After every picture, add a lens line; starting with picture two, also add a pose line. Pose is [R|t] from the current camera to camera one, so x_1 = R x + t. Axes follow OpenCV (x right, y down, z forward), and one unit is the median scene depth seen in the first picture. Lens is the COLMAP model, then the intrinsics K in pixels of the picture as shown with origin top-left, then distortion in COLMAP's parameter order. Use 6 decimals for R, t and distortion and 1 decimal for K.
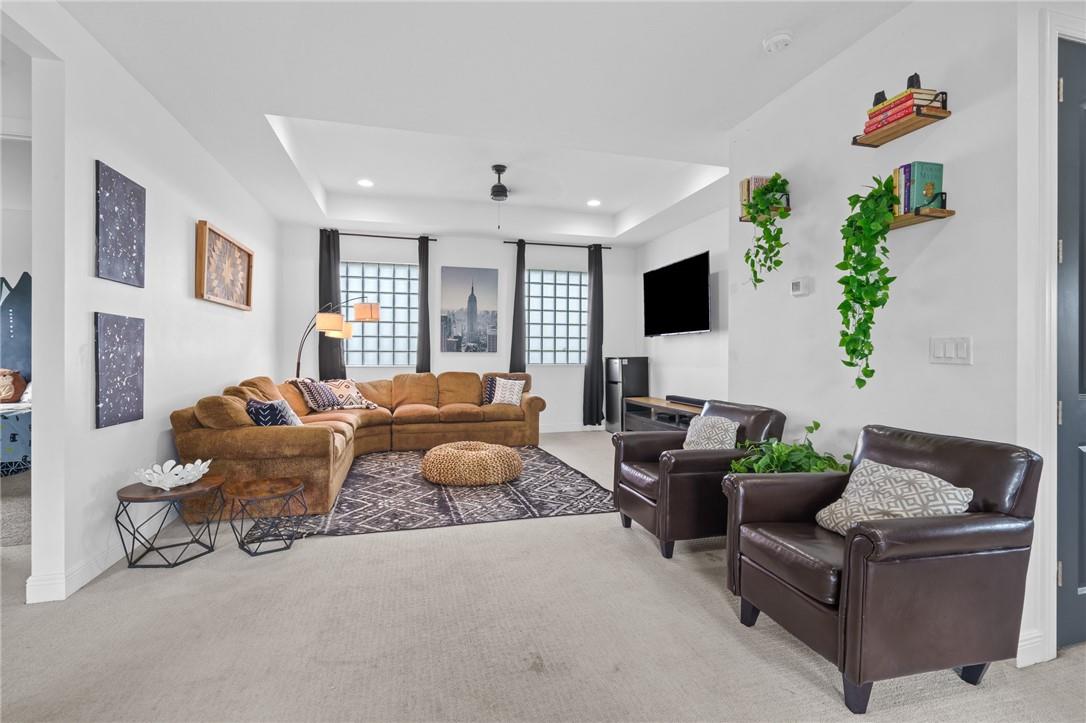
lens RADIAL K [[491.8, 0, 548.9], [0, 491.8, 362.0], [0, 0, 1]] dist [-0.000474, -0.000059]
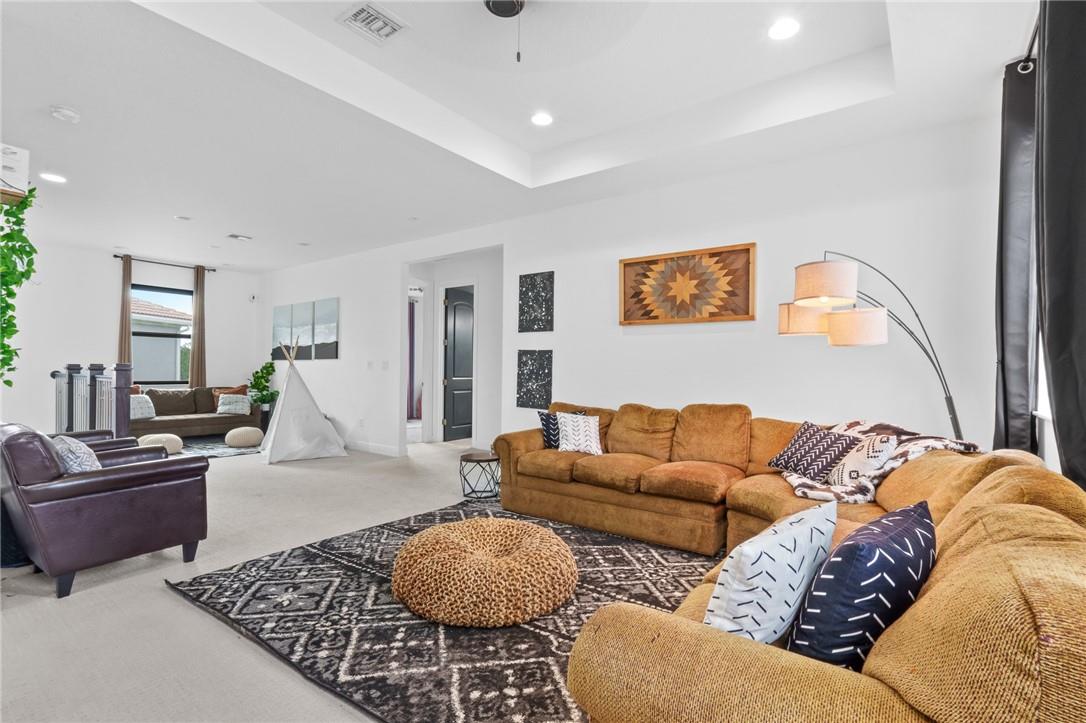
lens RADIAL K [[501.9, 0, 543.0], [0, 501.9, 361.5], [0, 0, 1]] dist [-0.001584, -0.000135]
pose [[-0.795554, -0.024205, -0.605400, 0.188366], [-0.028383, 0.999594, -0.002667, -0.035475], [0.605218, 0.015062, -0.795917, 1.924207]]
